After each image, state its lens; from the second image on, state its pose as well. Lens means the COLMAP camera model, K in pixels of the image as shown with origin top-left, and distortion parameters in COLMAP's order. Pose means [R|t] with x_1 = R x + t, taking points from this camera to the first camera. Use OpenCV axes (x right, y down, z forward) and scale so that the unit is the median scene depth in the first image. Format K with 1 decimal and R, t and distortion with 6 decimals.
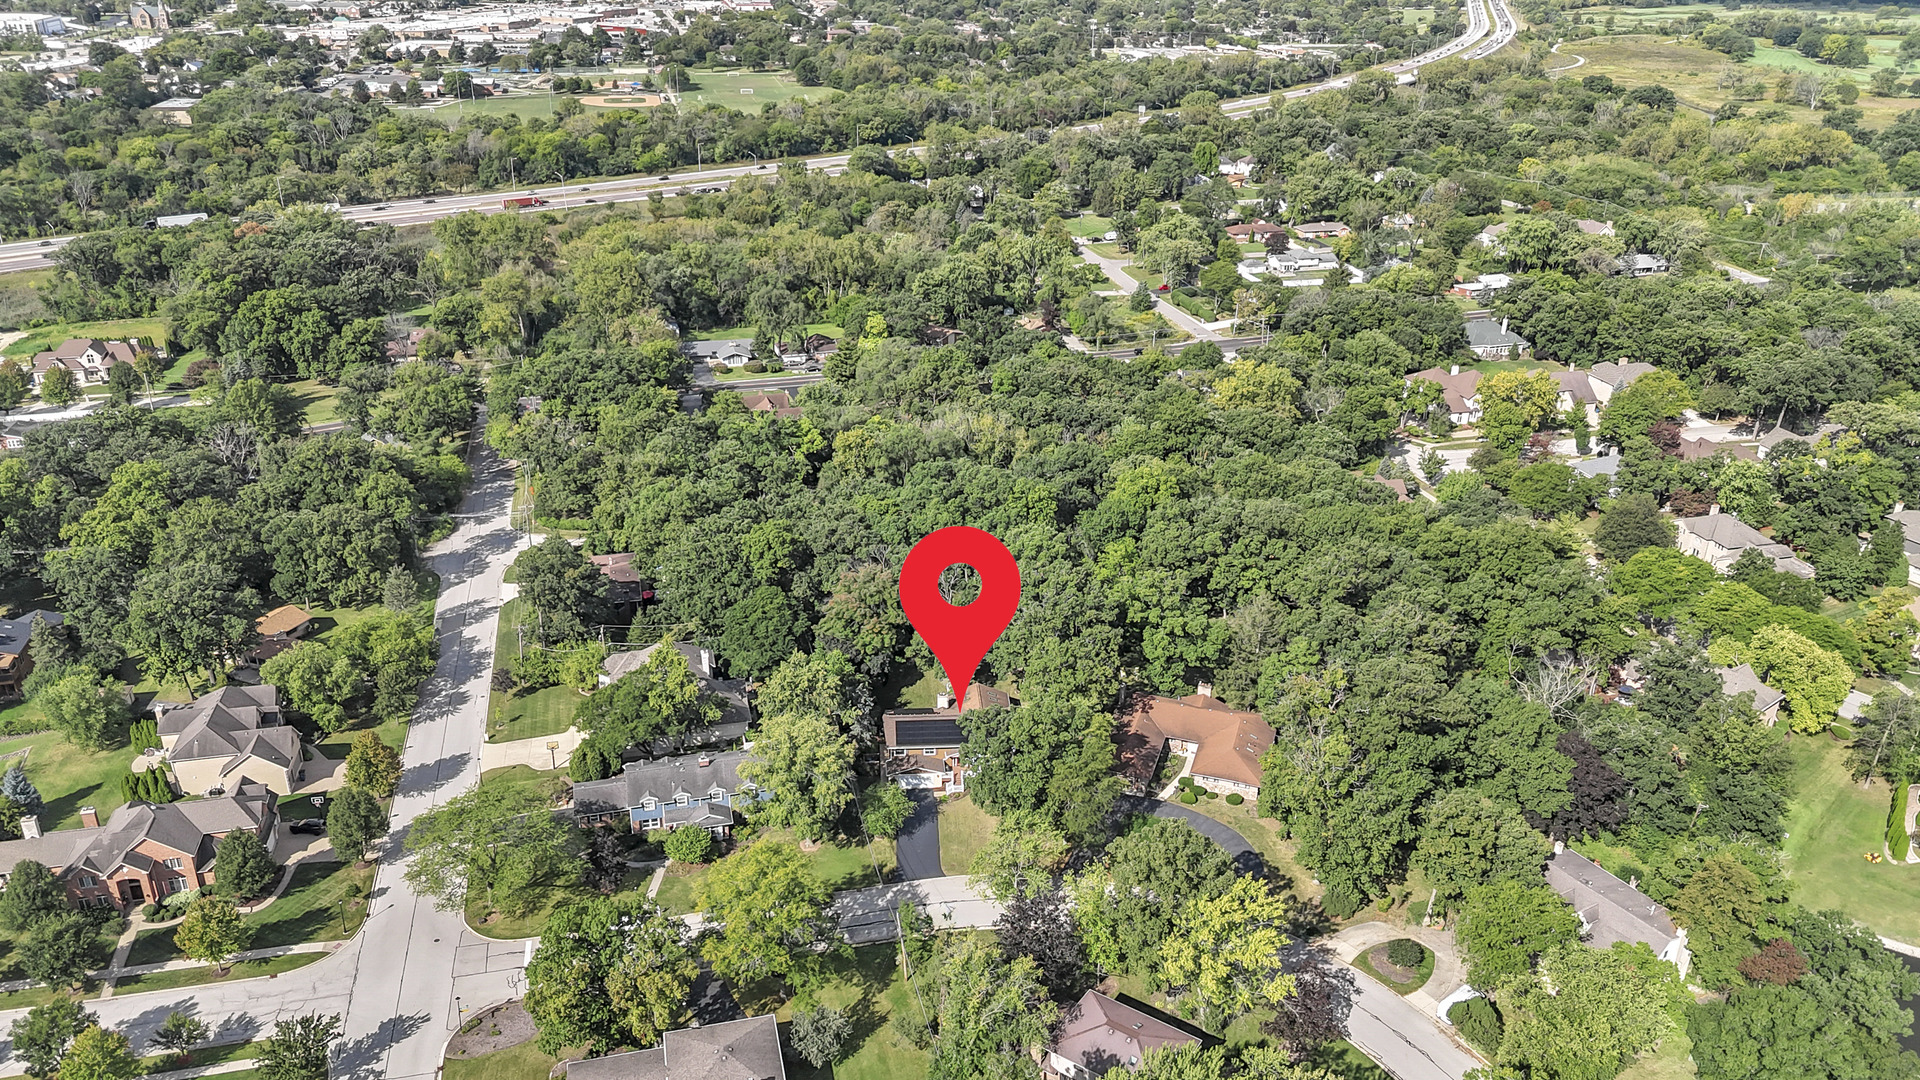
lens RADIAL K [[1387.2, 0, 960.0], [0, 1387.2, 540.0], [0, 0, 1]] dist [0.091640, -0.114004]
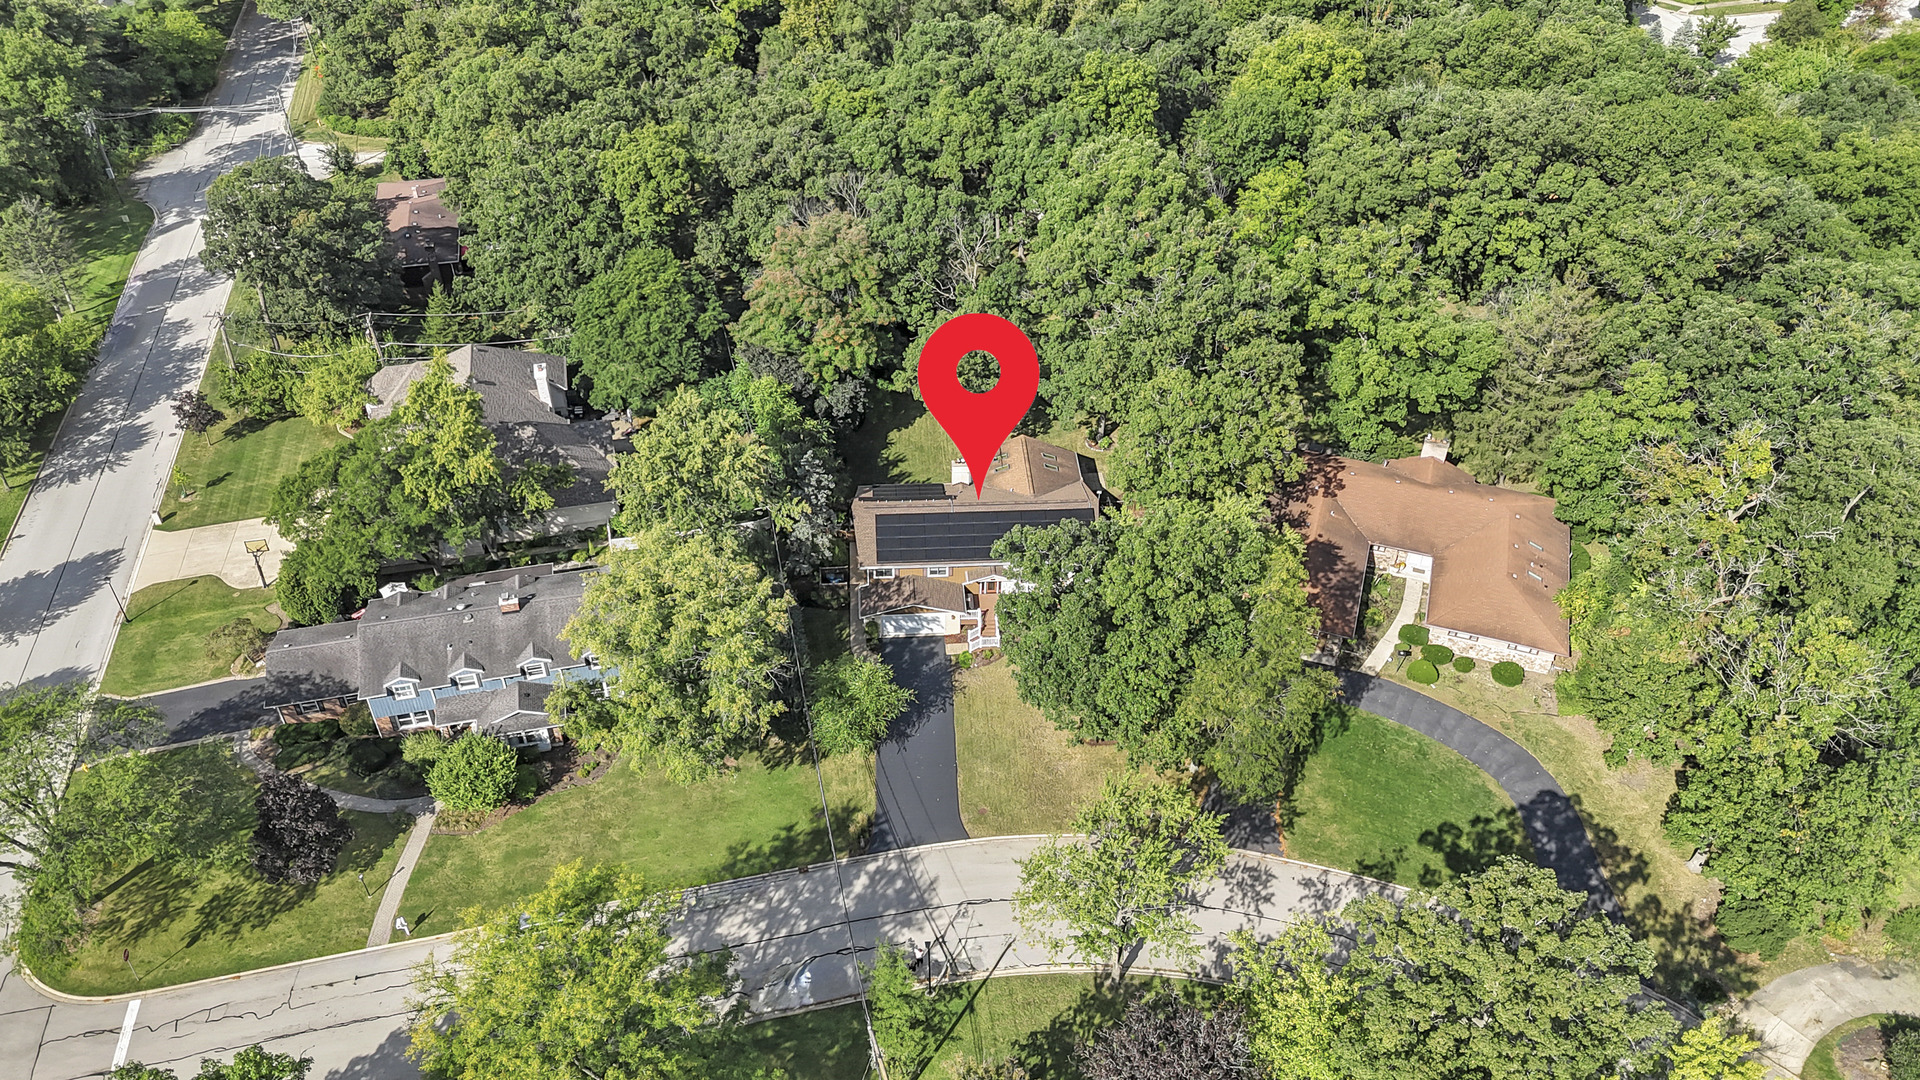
lens RADIAL K [[1387.2, 0, 960.0], [0, 1387.2, 540.0], [0, 0, 1]] dist [0.091640, -0.114004]
pose [[0.999983, 0.005641, -0.001510, -0.011143], [-0.005021, 0.962554, 0.271043, -0.007159], [0.002982, -0.271031, 0.962566, 0.430826]]
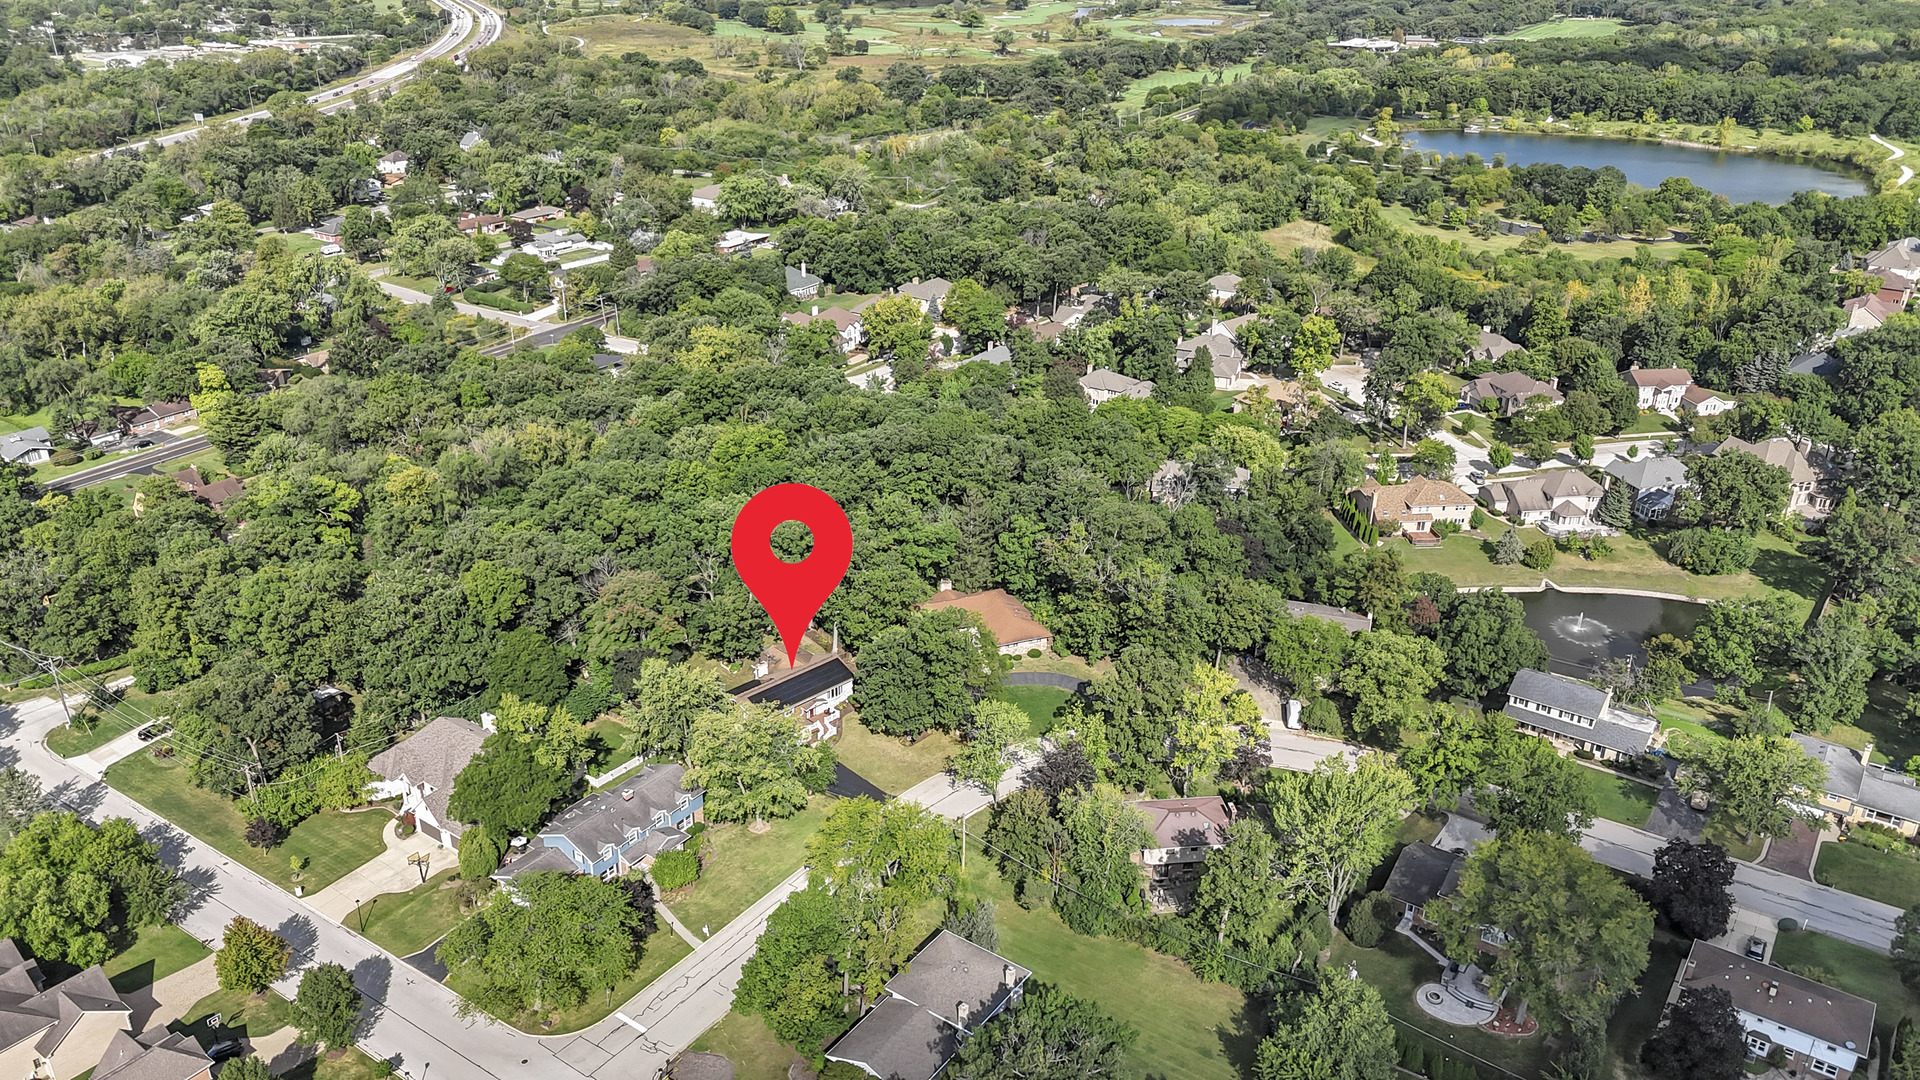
lens RADIAL K [[1387.2, 0, 960.0], [0, 1387.2, 540.0], [0, 0, 1]] dist [0.091640, -0.114004]
pose [[0.757626, -0.274168, 0.592313, -0.460306], [0.269085, 0.957989, 0.099246, -0.037301], [-0.594640, 0.084191, 0.799572, 0.068572]]
